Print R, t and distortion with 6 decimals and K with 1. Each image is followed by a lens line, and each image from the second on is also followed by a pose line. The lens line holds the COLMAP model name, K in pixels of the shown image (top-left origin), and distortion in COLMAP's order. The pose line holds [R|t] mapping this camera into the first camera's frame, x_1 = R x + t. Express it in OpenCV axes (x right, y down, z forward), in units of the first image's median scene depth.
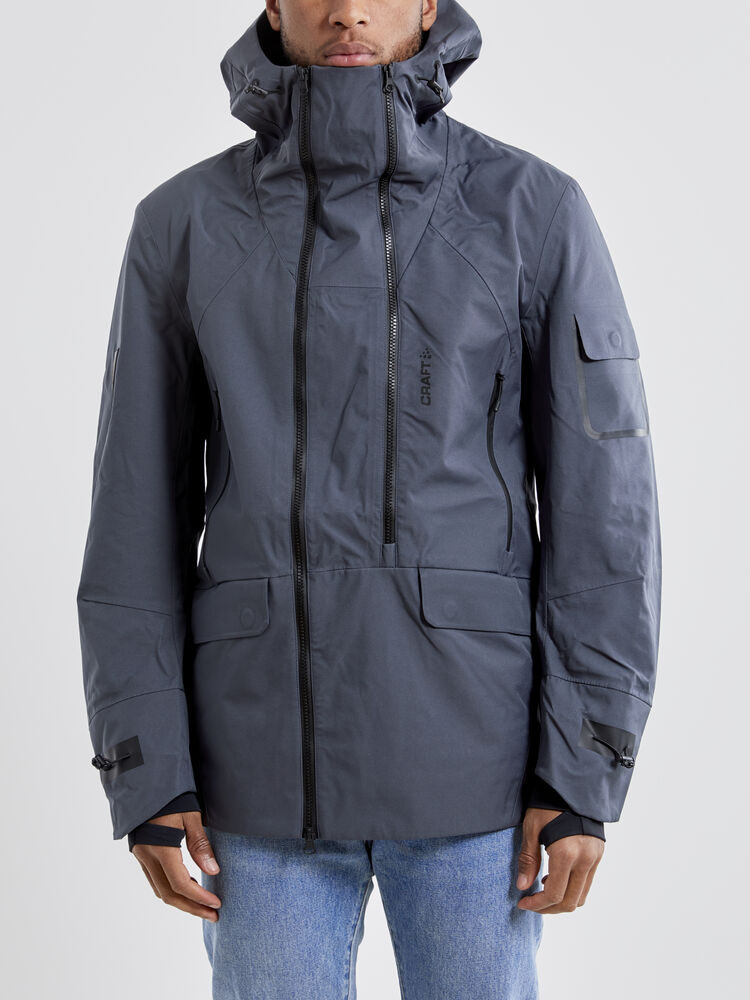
lens RADIAL K [[1829.0, 0, 375.0], [0, 1829.0, 500.0], [0, 0, 1]] dist [-0.326382, 0.044842]
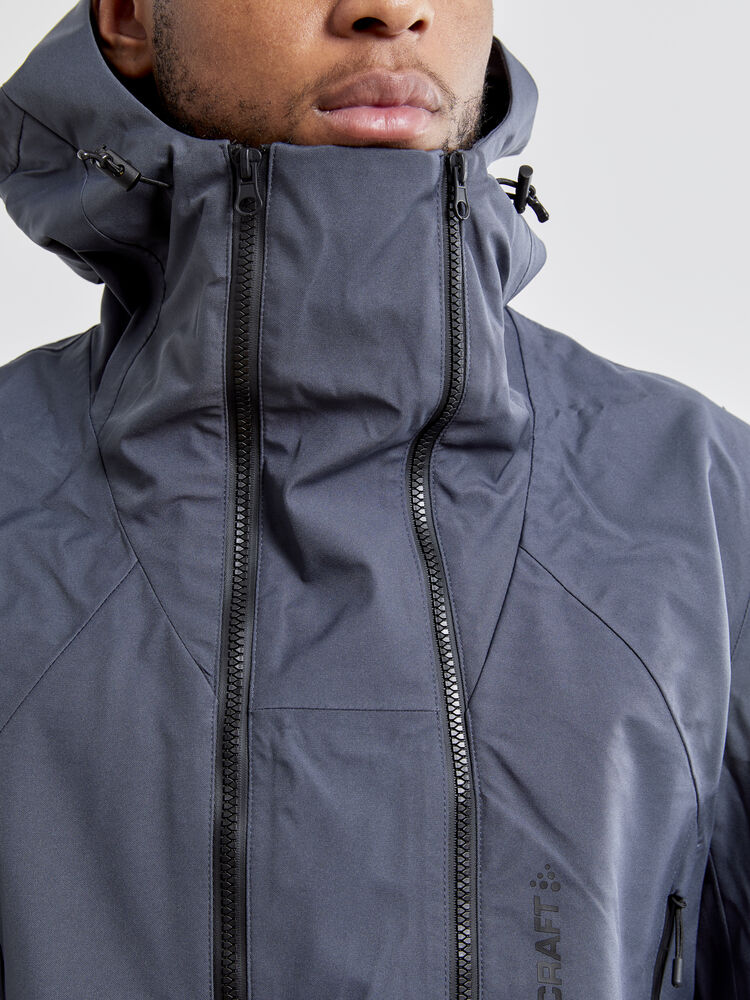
lens RADIAL K [[1829.0, 0, 375.0], [0, 1829.0, 500.0], [0, 0, 1]] dist [-0.326382, 0.044842]
pose [[0.981435, 0.026740, 0.189921, -0.084977], [0.002324, 0.988503, -0.151182, -0.101857], [-0.191781, 0.148817, 0.970090, 0.610194]]
